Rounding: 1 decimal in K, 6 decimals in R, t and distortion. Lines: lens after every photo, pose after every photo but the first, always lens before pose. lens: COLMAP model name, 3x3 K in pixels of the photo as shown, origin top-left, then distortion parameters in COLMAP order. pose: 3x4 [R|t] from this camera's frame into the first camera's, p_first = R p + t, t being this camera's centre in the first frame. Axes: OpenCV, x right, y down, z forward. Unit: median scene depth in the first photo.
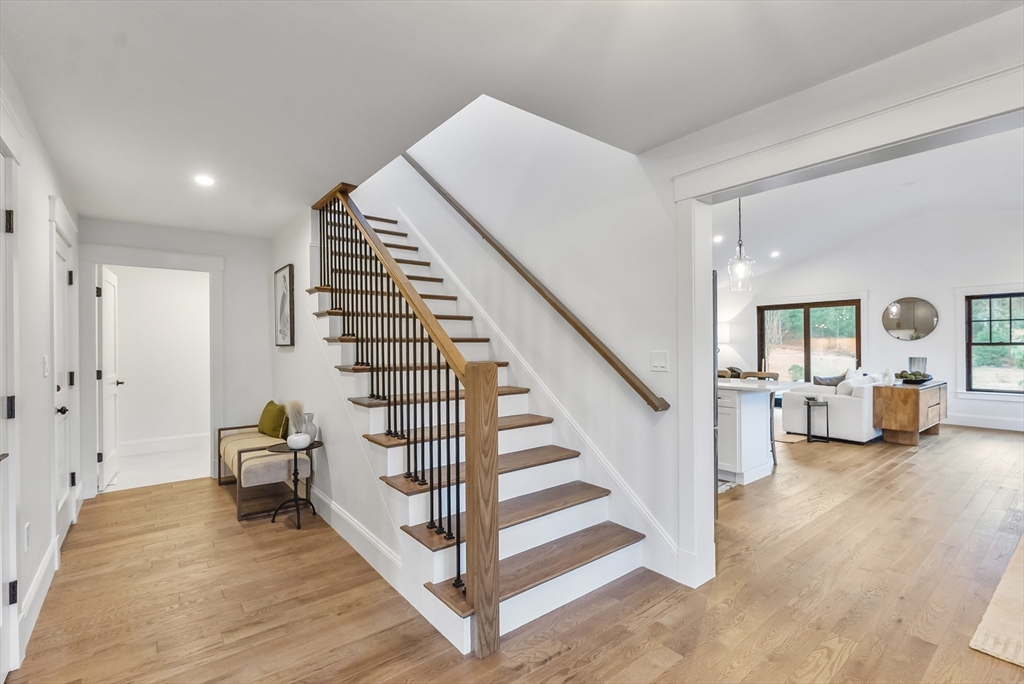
lens RADIAL K [[463.1, 0, 513.7], [0, 463.1, 335.4], [0, 0, 1]] dist [-0.002621, -0.000221]
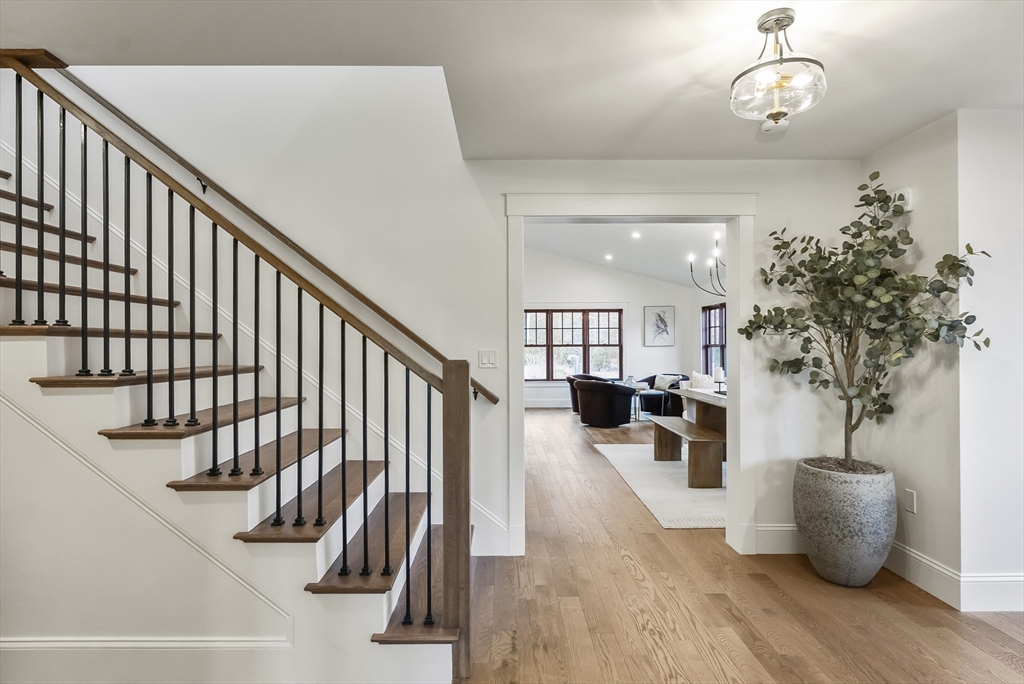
lens RADIAL K [[527.6, 0, 514.9], [0, 527.6, 345.1], [0, 0, 1]] dist [-0.002403, -0.000014]
pose [[0.627227, -0.000157, 0.778836, -0.715158], [-0.004355, 0.999984, 0.003710, 0.030594], [-0.778824, -0.005719, 0.627216, 0.238654]]
